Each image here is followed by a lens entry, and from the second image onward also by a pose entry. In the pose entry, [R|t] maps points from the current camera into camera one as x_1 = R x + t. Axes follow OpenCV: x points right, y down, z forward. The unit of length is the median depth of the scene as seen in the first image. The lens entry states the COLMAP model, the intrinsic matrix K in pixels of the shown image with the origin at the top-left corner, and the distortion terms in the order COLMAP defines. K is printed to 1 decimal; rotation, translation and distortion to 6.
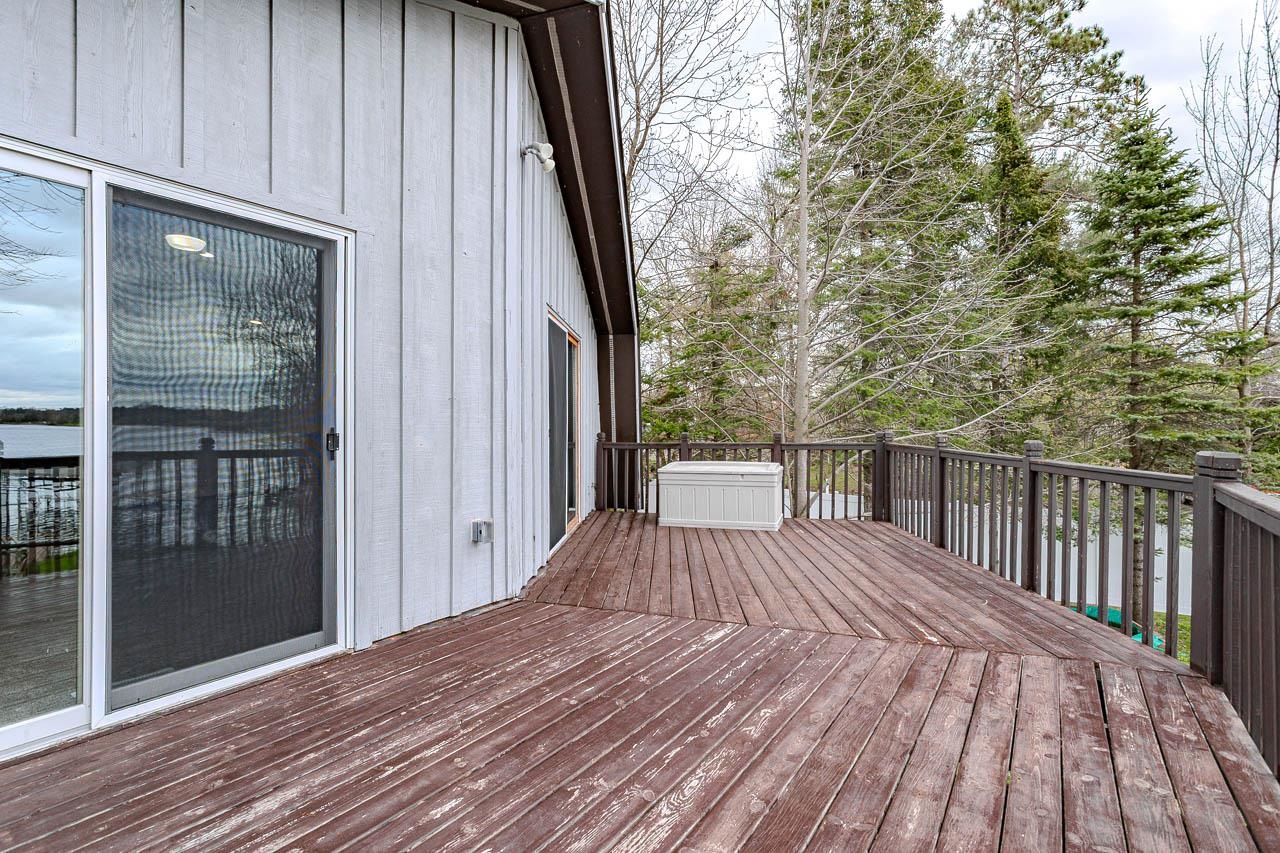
lens RADIAL K [[610.8, 0, 634.1], [0, 610.8, 423.6], [0, 0, 1]] dist [-0.000023, 0.003415]
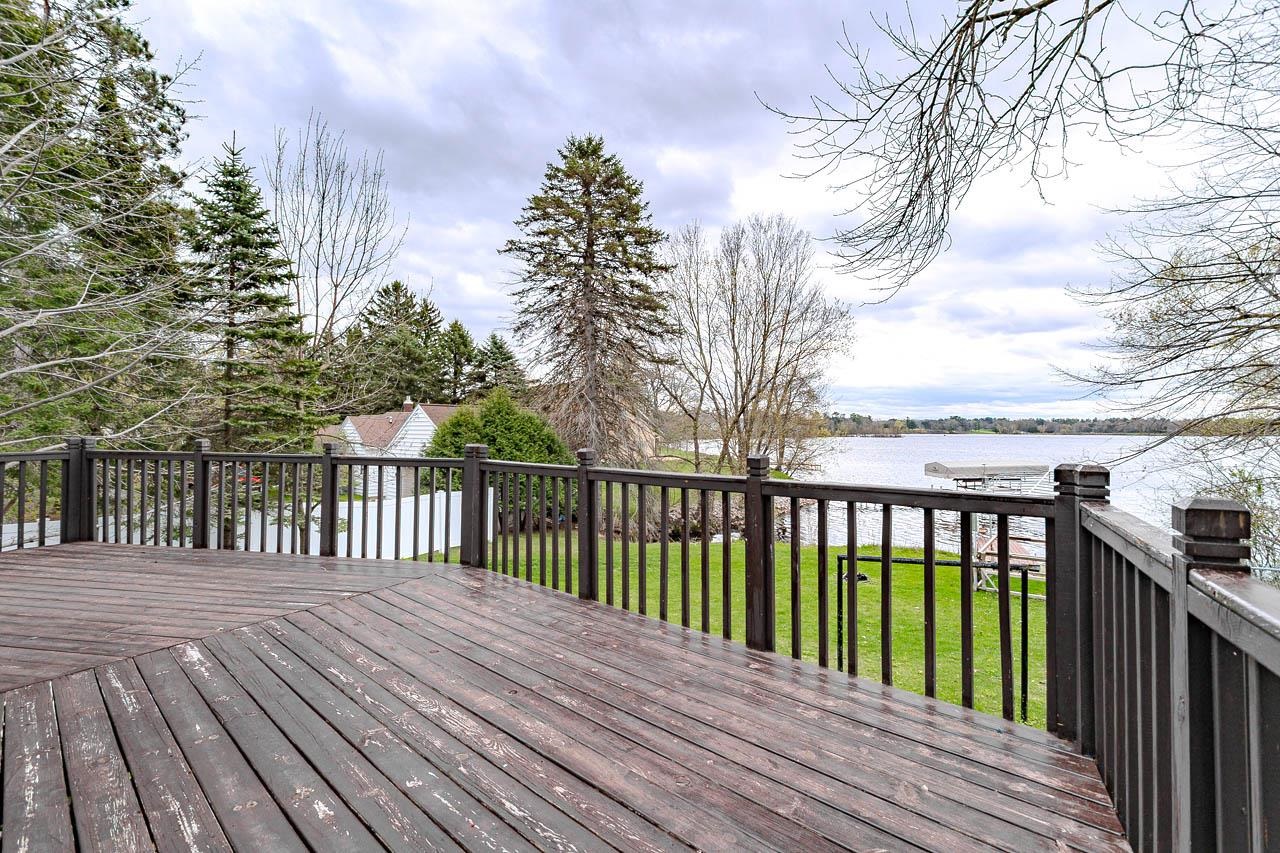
lens RADIAL K [[610.8, 0, 641.2], [0, 610.8, 425.2], [0, 0, 1]] dist [-0.000023, 0.003415]
pose [[0.147487, 0.006259, 0.989044, -0.234439], [-0.002708, 0.999979, -0.005924, -0.000385], [-0.989060, -0.001805, 0.147501, 0.062775]]
